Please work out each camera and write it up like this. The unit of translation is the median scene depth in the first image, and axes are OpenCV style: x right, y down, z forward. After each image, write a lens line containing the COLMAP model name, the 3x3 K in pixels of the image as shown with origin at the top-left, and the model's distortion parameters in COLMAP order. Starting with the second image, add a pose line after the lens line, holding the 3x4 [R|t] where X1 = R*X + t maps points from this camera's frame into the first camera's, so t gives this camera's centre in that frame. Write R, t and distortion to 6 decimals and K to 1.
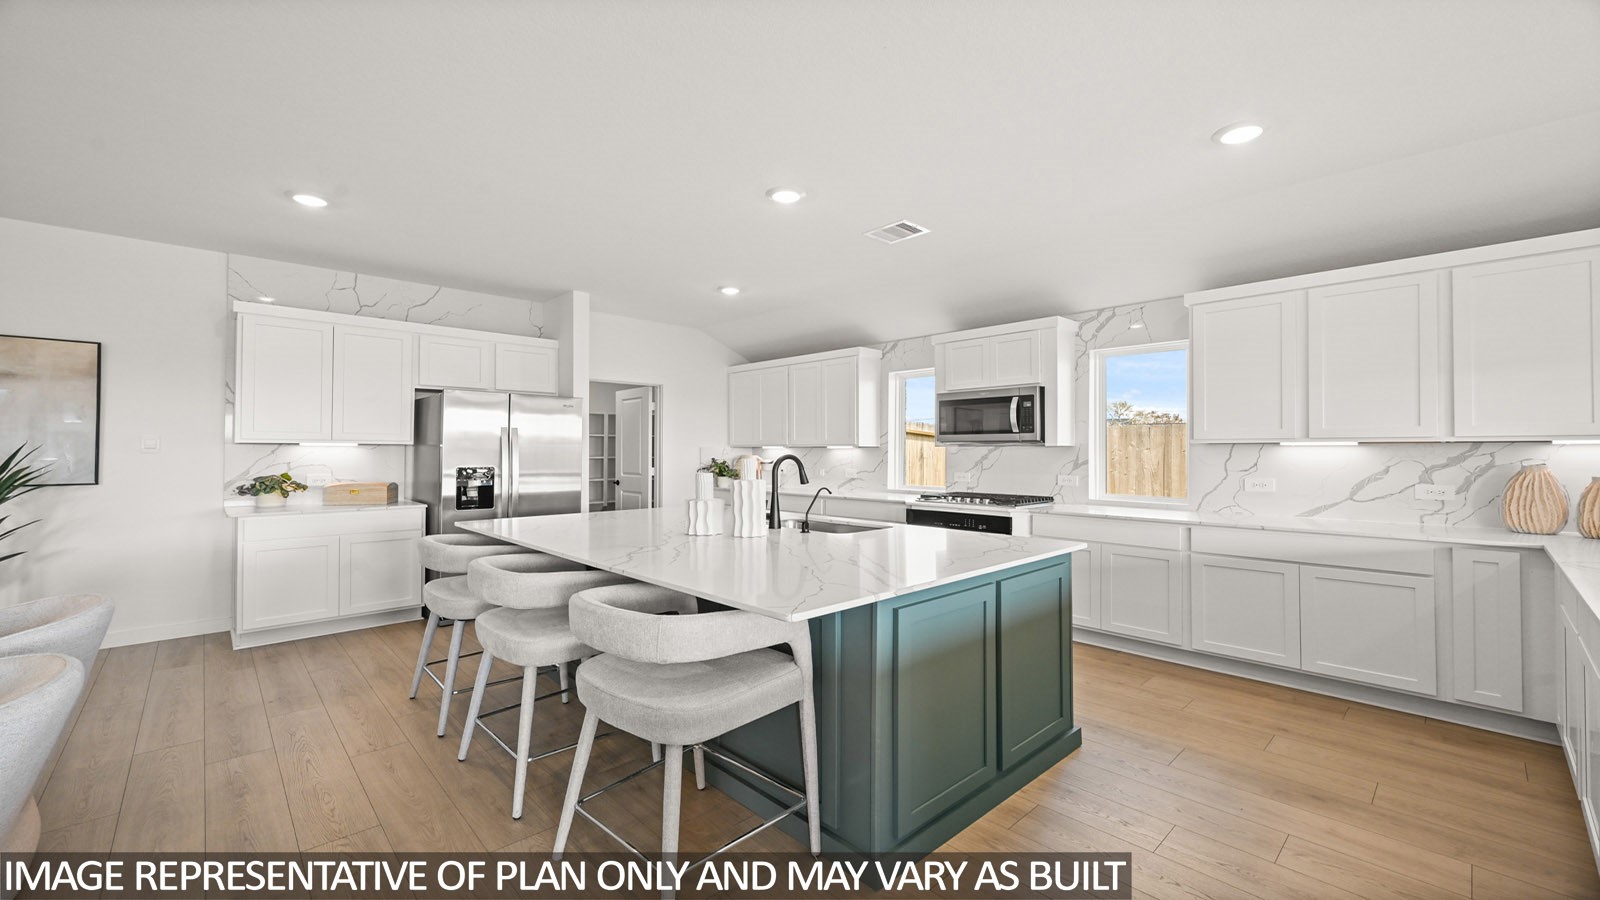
lens RADIAL K [[638.0, 0, 793.6], [0, 638.0, 446.7], [0, 0, 1]] dist [0.000226, -0.000323]
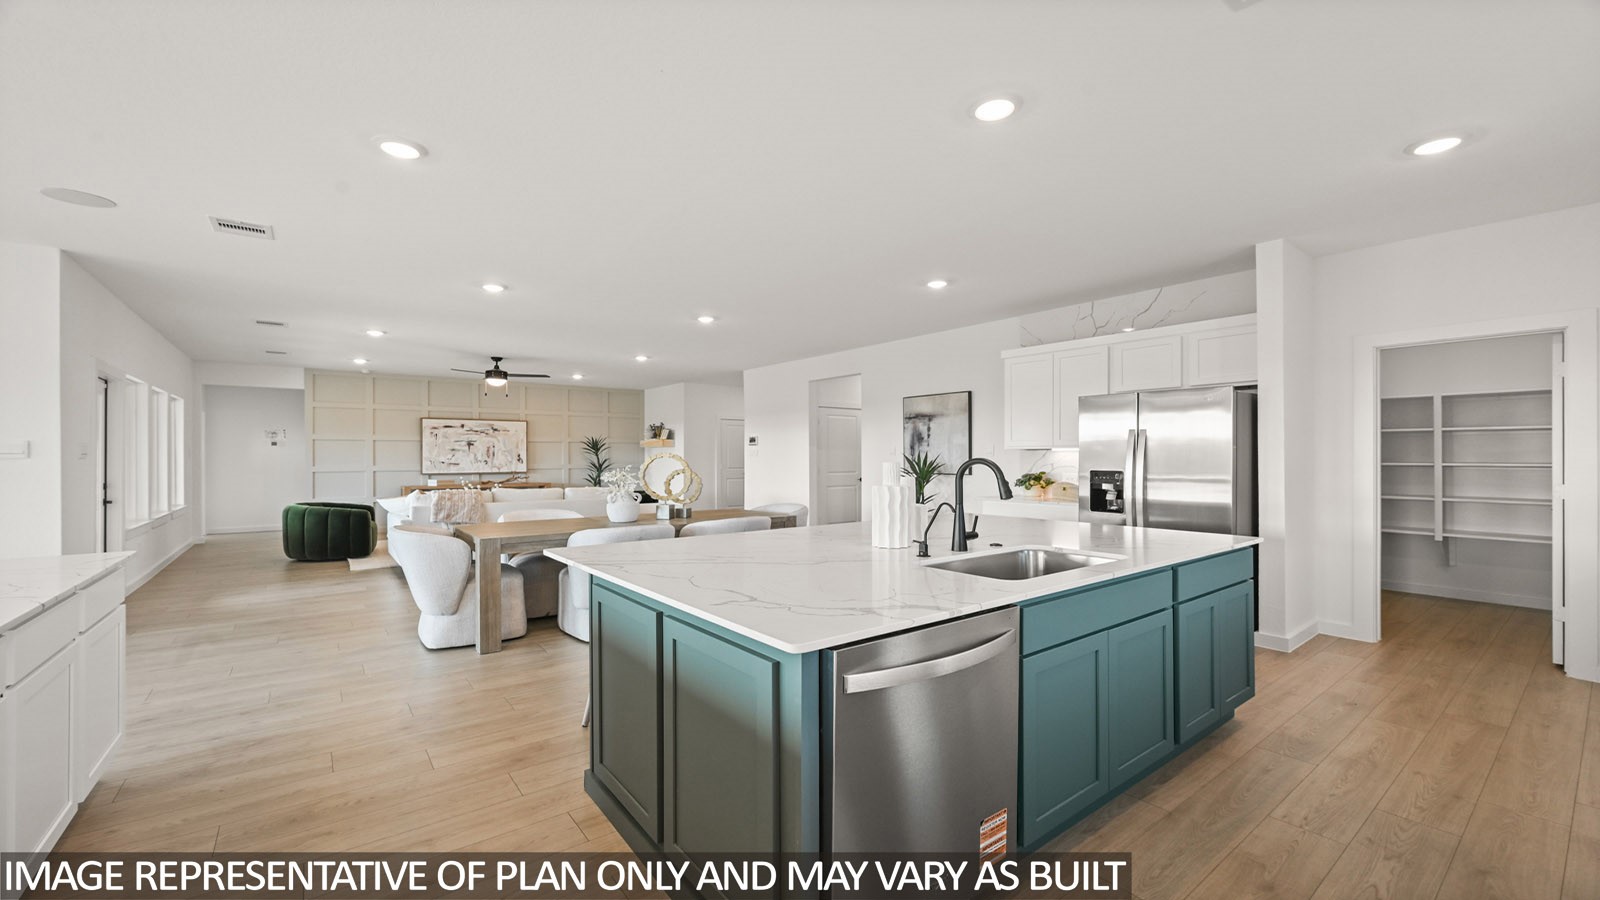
lens RADIAL K [[638.0, 0, 804.6], [0, 638.0, 460.8], [0, 0, 1]] dist [0.000226, -0.000323]
pose [[-0.088386, 0.006043, -0.996068, 0.547410], [0.009269, 0.999943, 0.005244, 0.007107], [0.996043, -0.008769, -0.088437, 0.615001]]
